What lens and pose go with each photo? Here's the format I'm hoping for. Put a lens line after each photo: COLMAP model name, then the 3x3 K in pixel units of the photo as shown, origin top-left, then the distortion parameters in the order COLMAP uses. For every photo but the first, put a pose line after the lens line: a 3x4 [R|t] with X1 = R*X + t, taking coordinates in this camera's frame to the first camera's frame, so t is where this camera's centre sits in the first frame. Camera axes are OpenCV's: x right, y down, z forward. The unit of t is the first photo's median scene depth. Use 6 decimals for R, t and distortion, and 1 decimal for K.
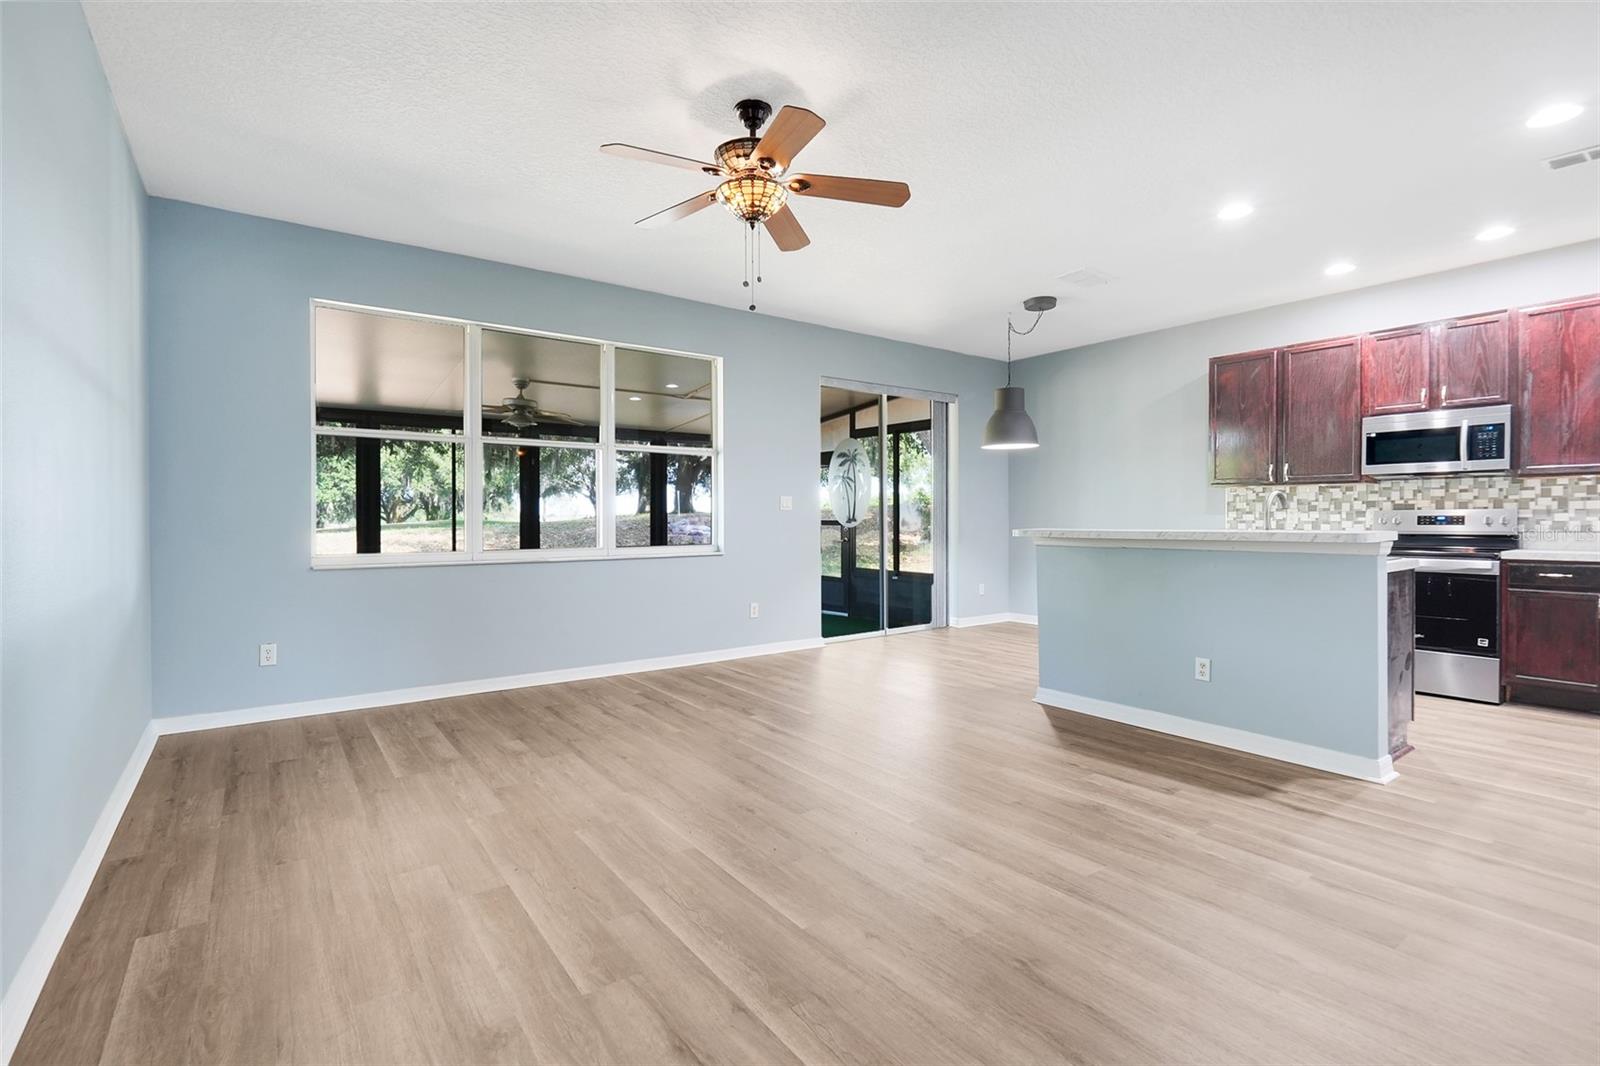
lens RADIAL K [[731.4, 0, 798.4], [0, 731.4, 523.2], [0, 0, 1]] dist [-0.008859, 0.000283]
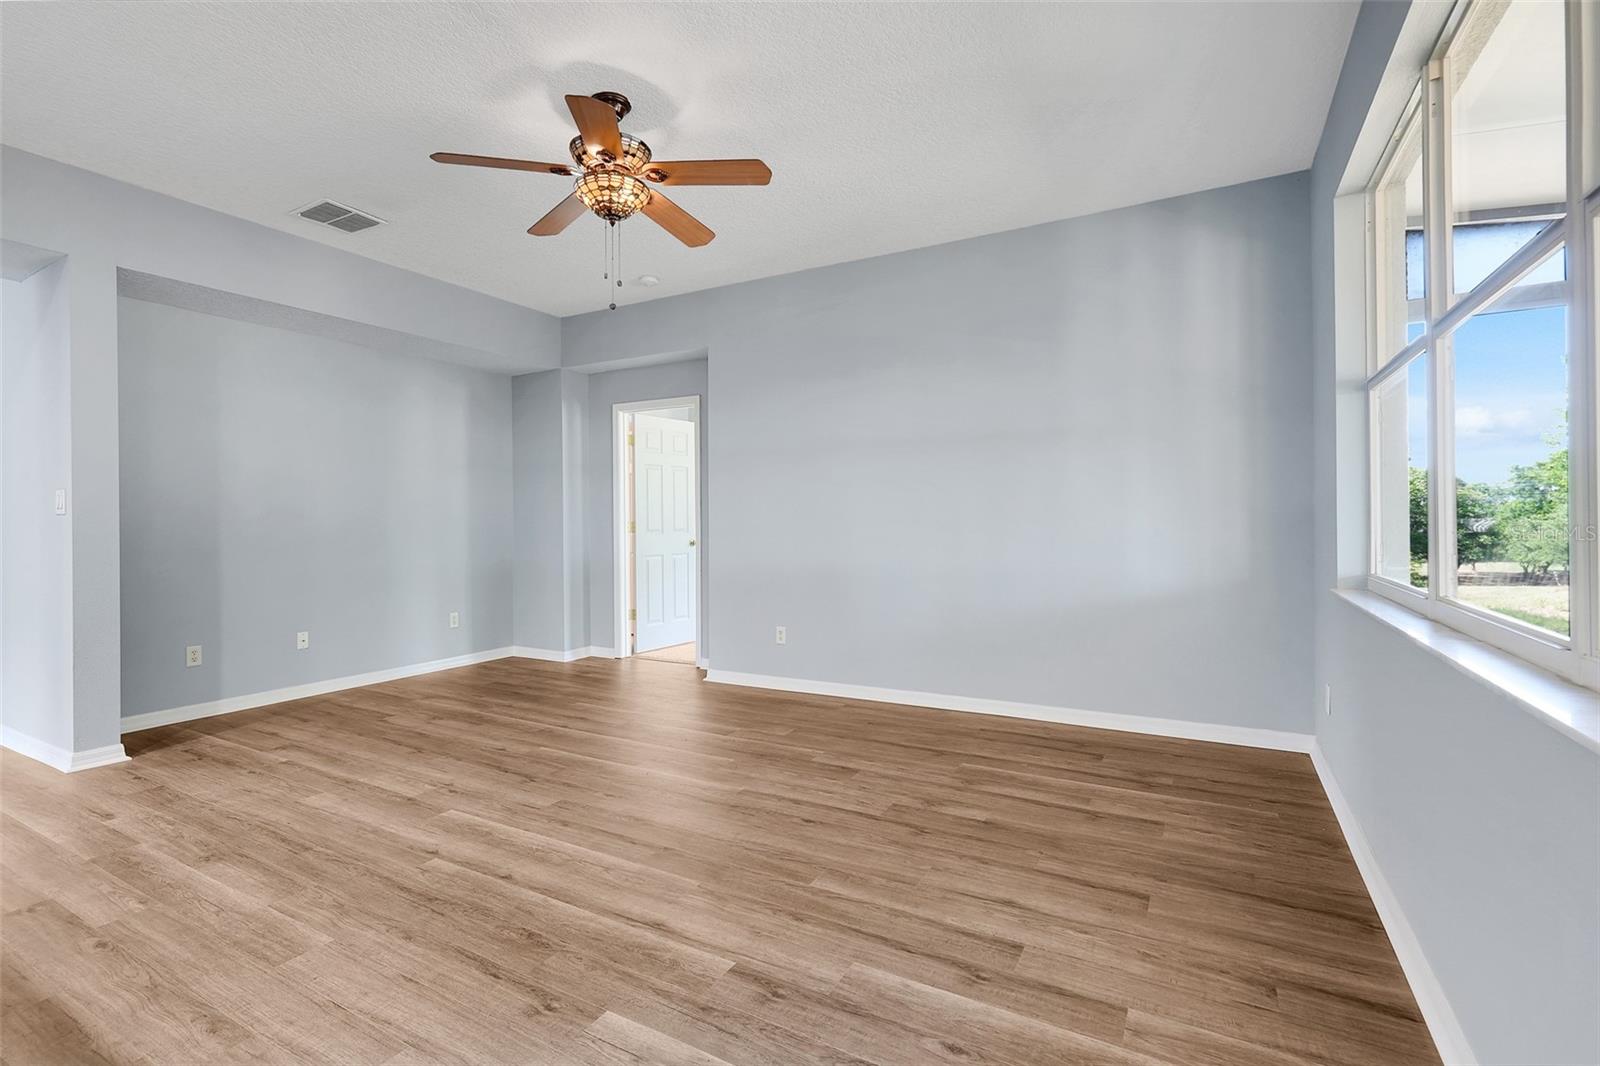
lens RADIAL K [[731.4, 0, 798.4], [0, 731.4, 523.2], [0, 0, 1]] dist [-0.008859, 0.000283]
pose [[-0.912853, 0.006895, -0.408231, 0.102078], [0.003432, 0.999952, 0.009214, -0.014074], [0.408274, 0.007010, -0.912832, 1.839058]]
